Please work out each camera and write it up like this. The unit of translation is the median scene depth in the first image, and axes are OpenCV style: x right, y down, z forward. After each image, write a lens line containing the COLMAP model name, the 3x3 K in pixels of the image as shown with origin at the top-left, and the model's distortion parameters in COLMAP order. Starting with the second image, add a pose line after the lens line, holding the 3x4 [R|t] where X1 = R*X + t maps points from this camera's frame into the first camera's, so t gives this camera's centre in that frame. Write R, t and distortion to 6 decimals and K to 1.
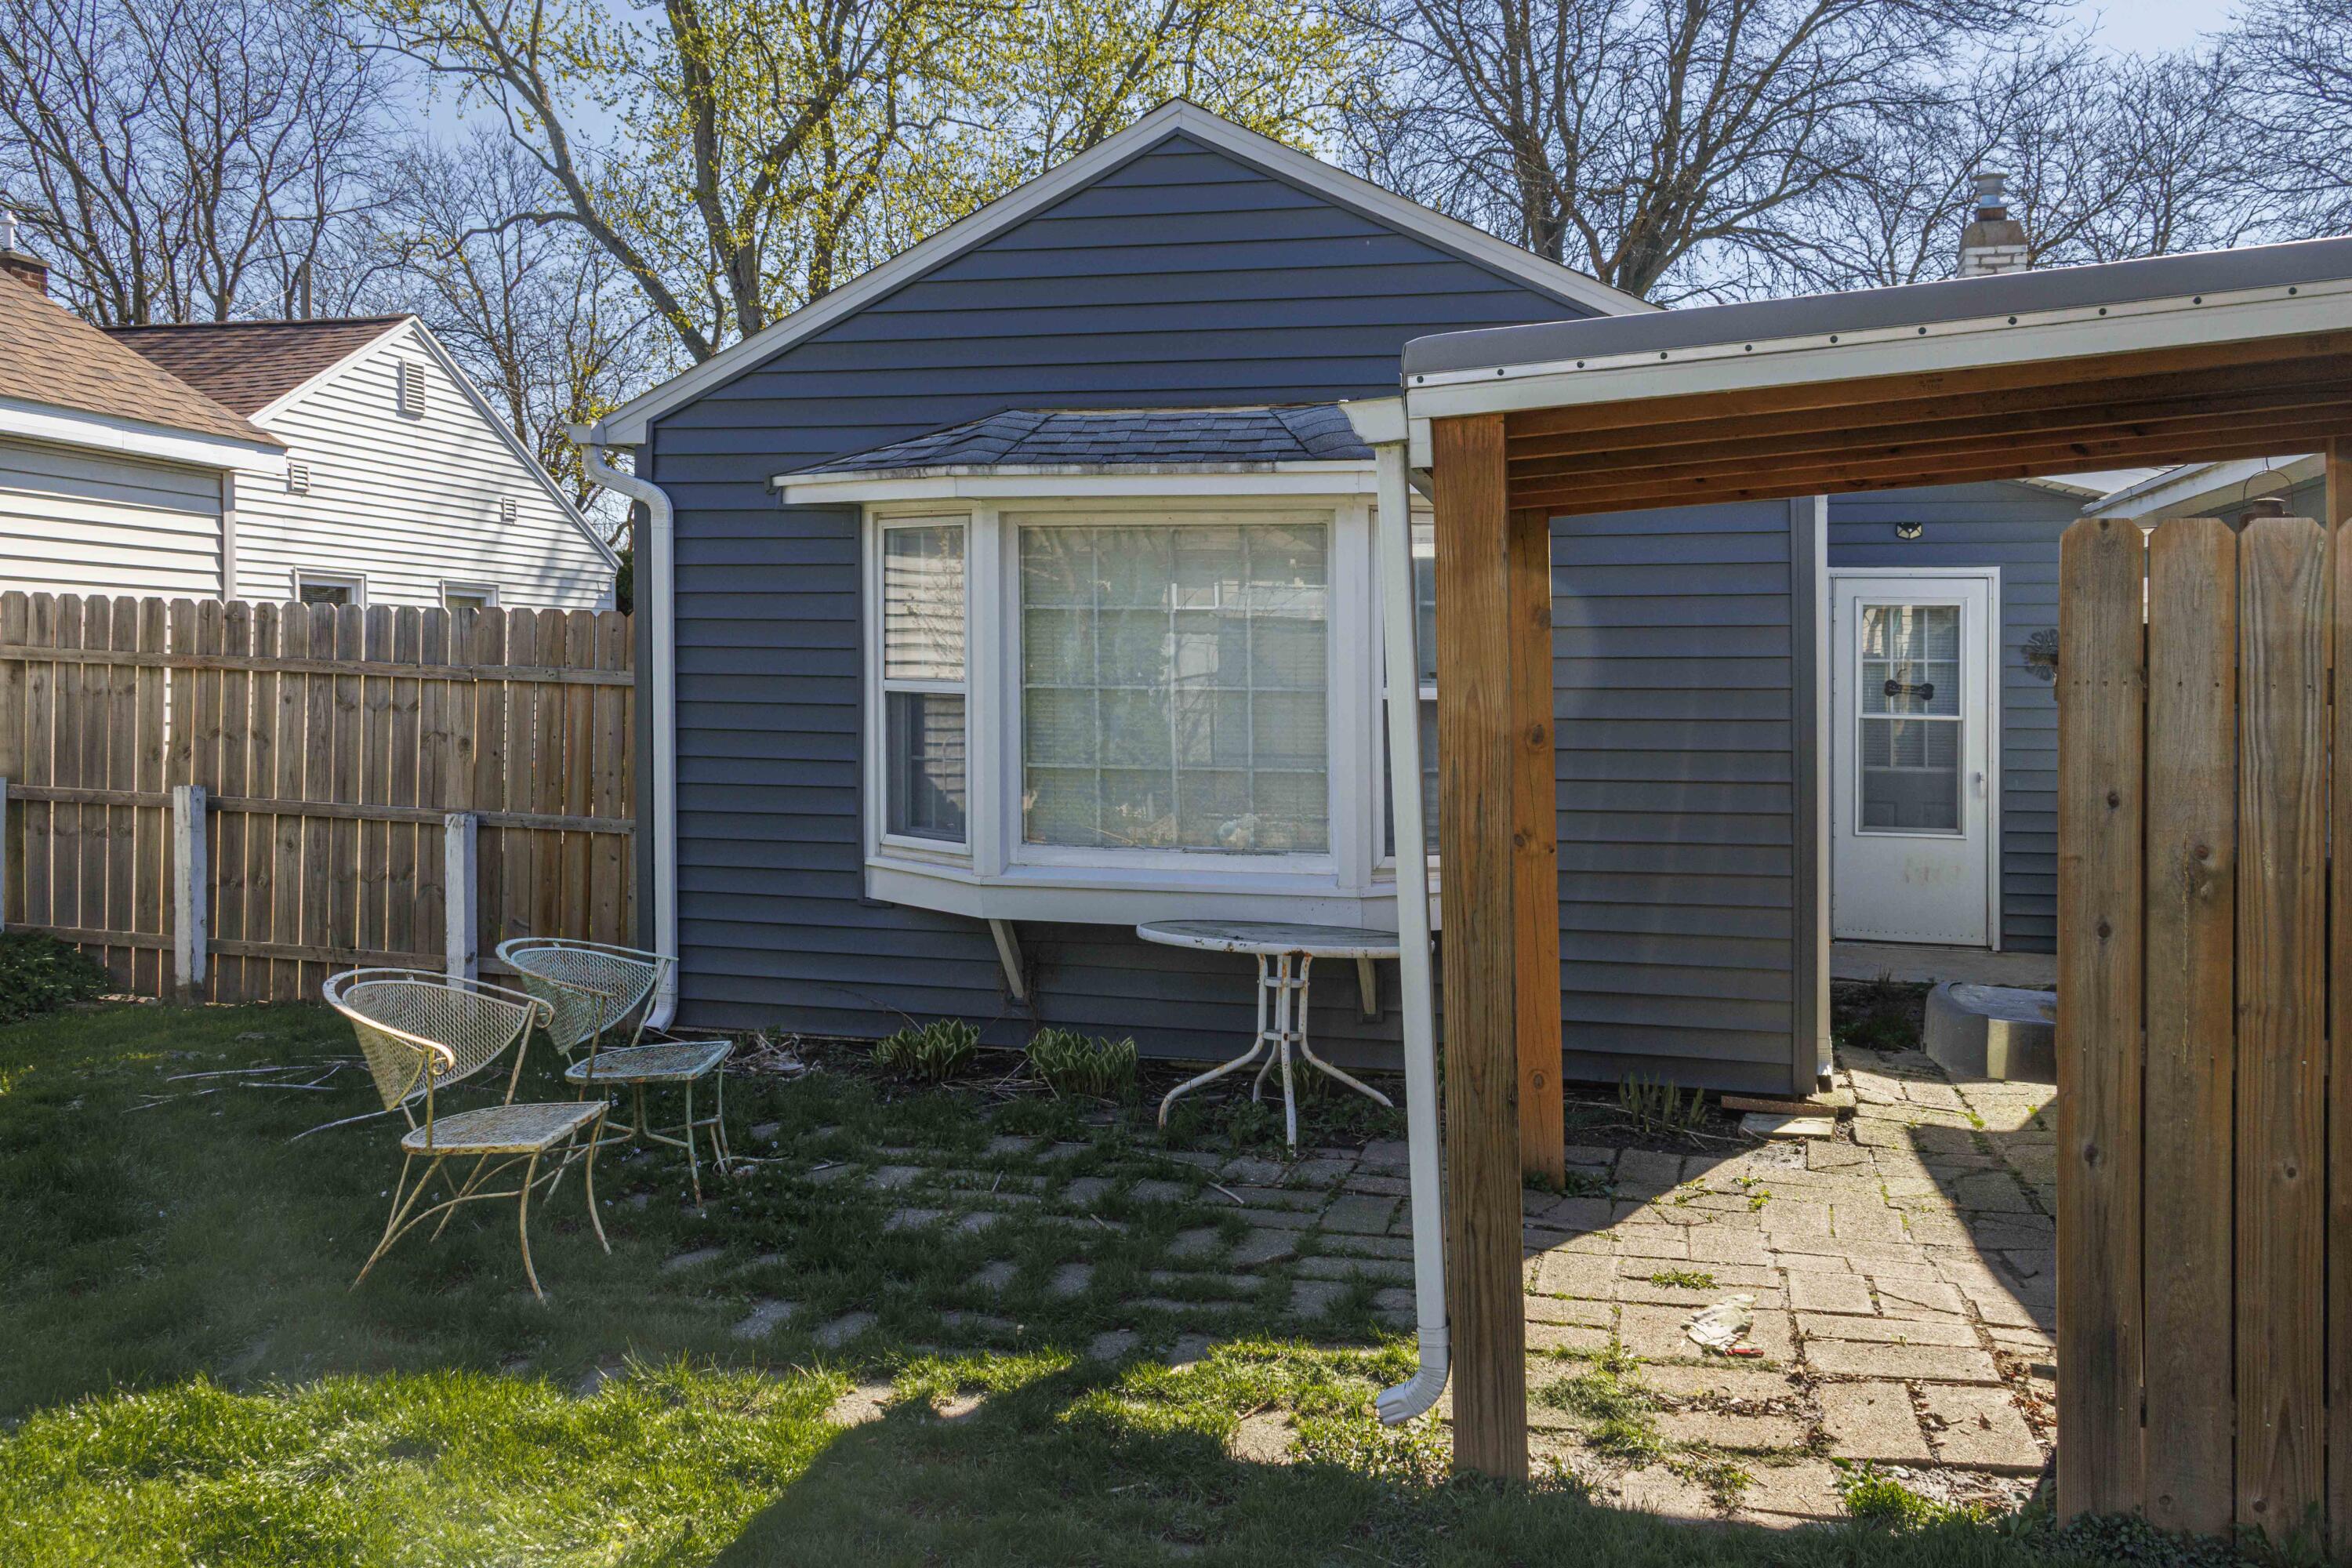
lens RADIAL K [[1996.1, 0, 1170.5], [0, 1996.1, 770.6], [0, 0, 1]] dist [0.013223, 0.008745]
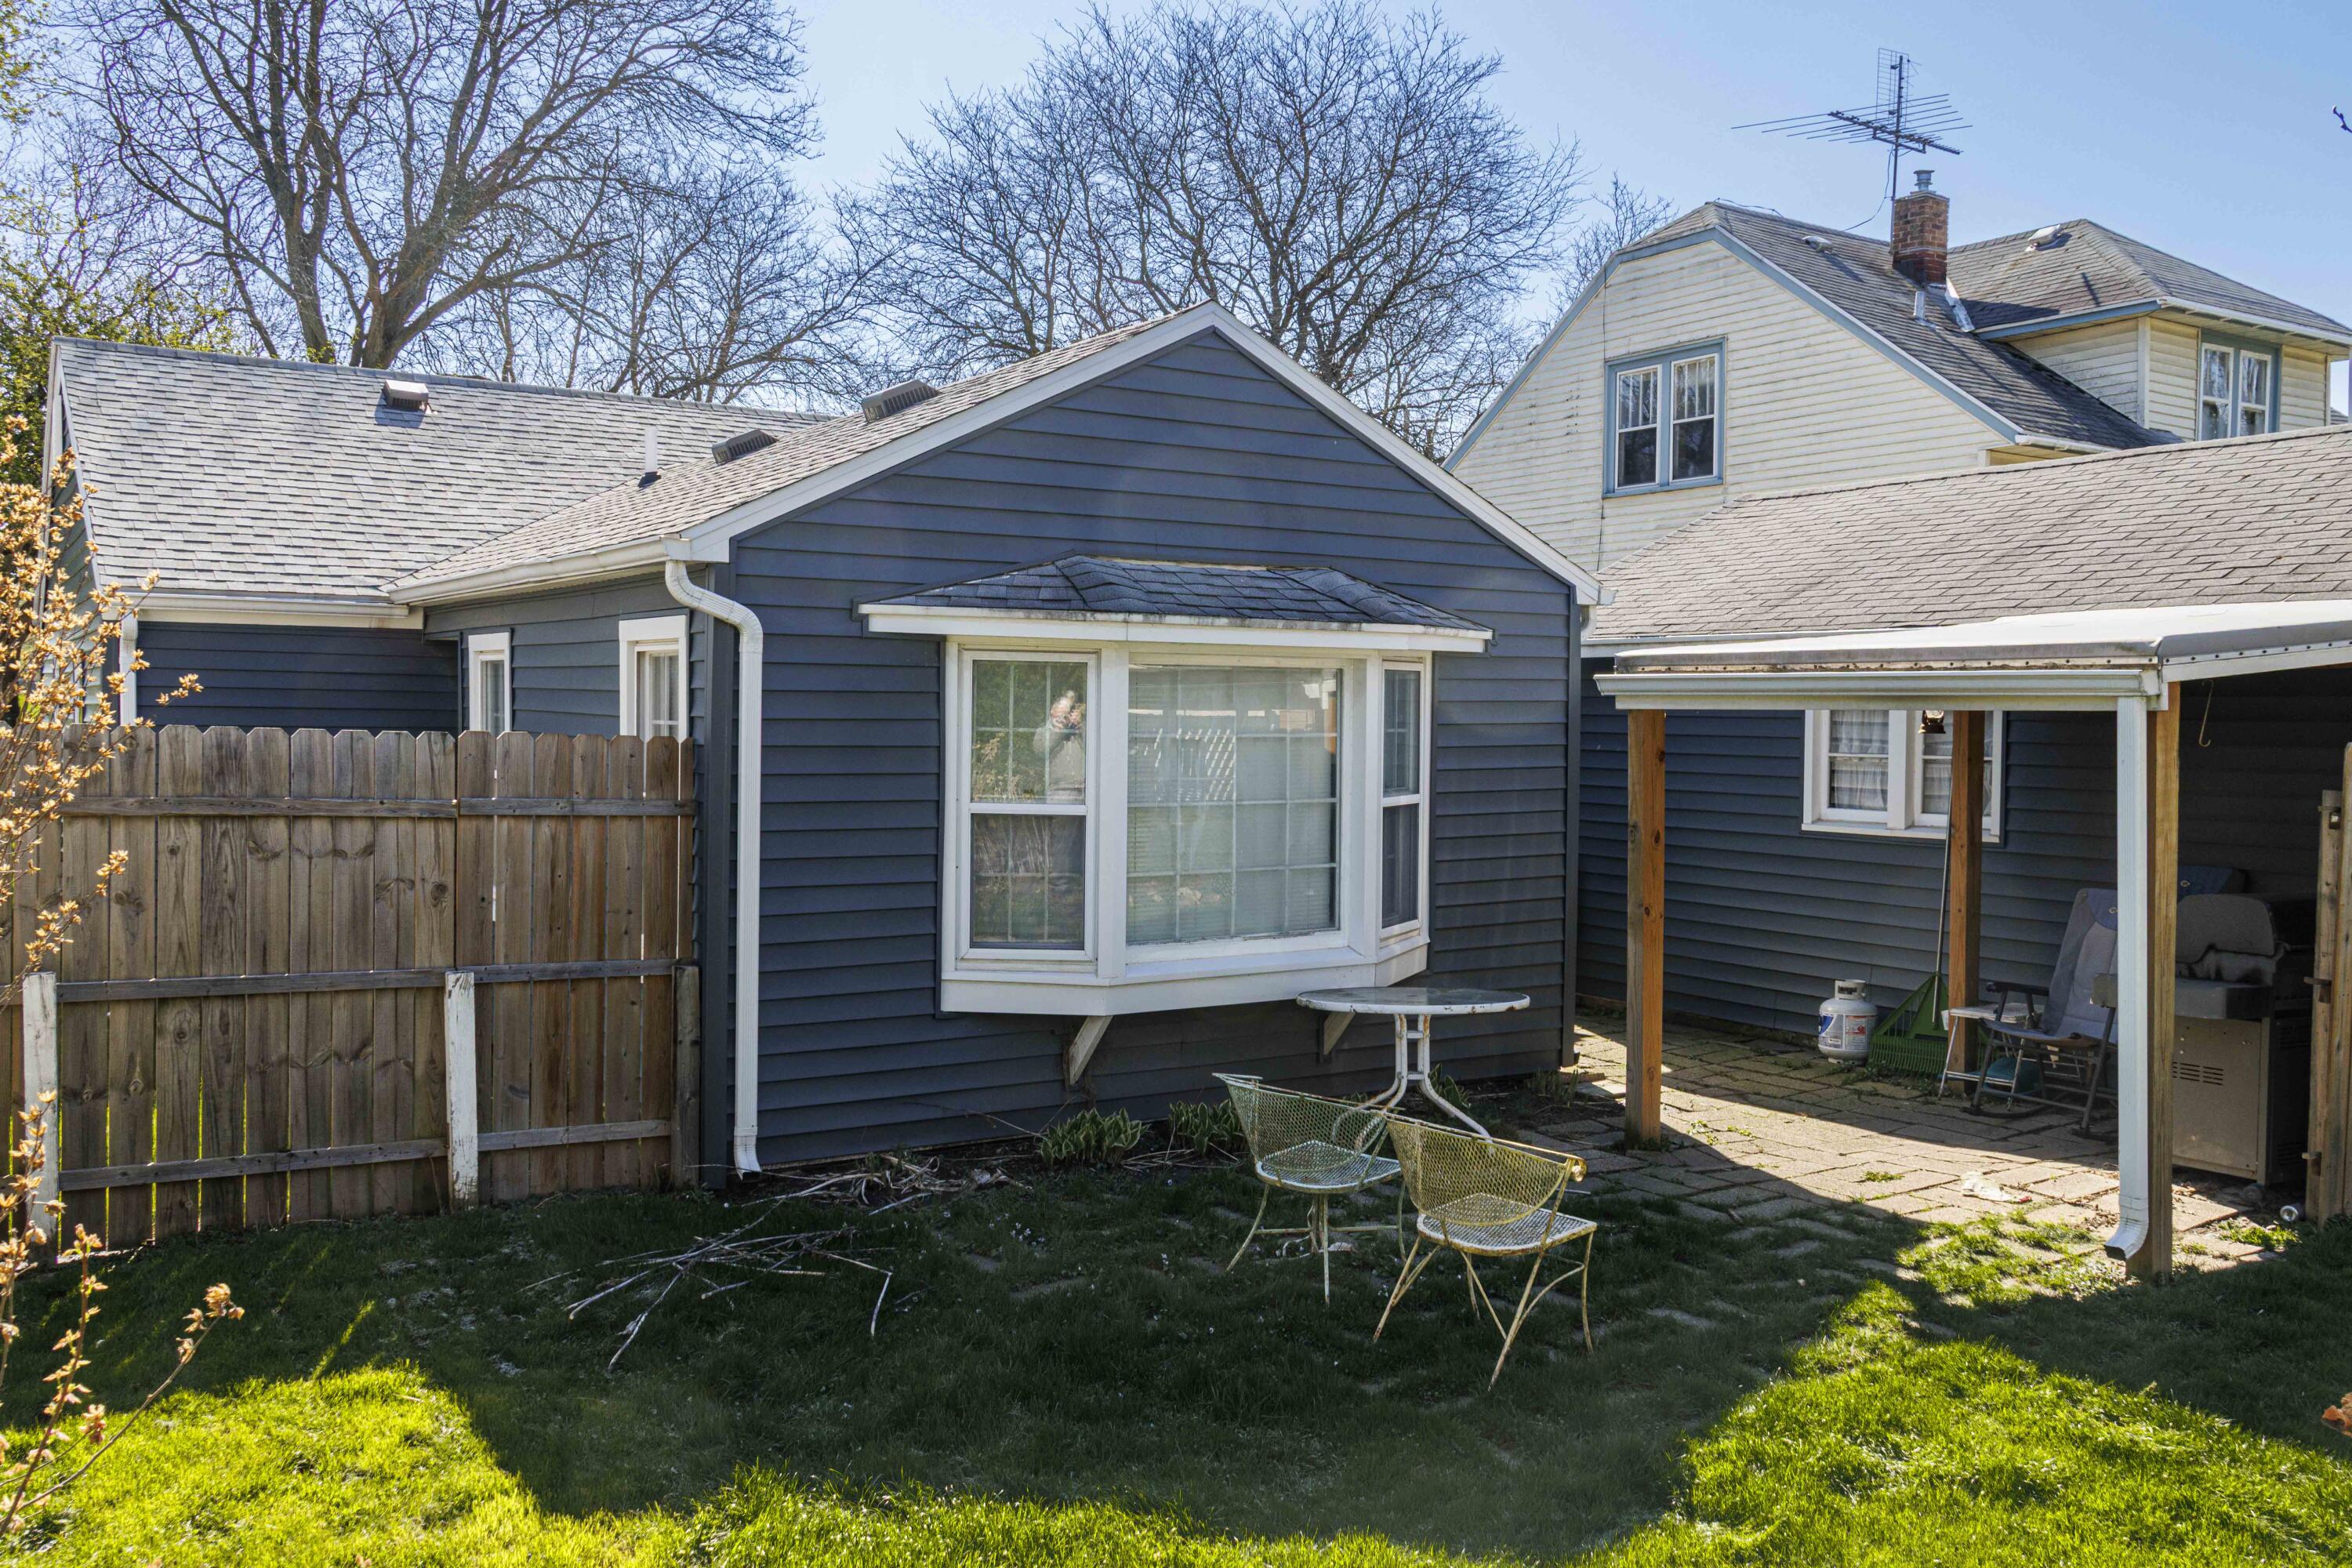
lens RADIAL K [[1996.1, 0, 1167.8], [0, 1996.1, 790.2], [0, 0, 1]] dist [0.013223, 0.008745]
pose [[0.684502, -0.037335, 0.728054, -0.831838], [0.033339, 0.999246, 0.019897, -0.068806], [-0.728248, 0.010654, 0.685231, 0.200318]]
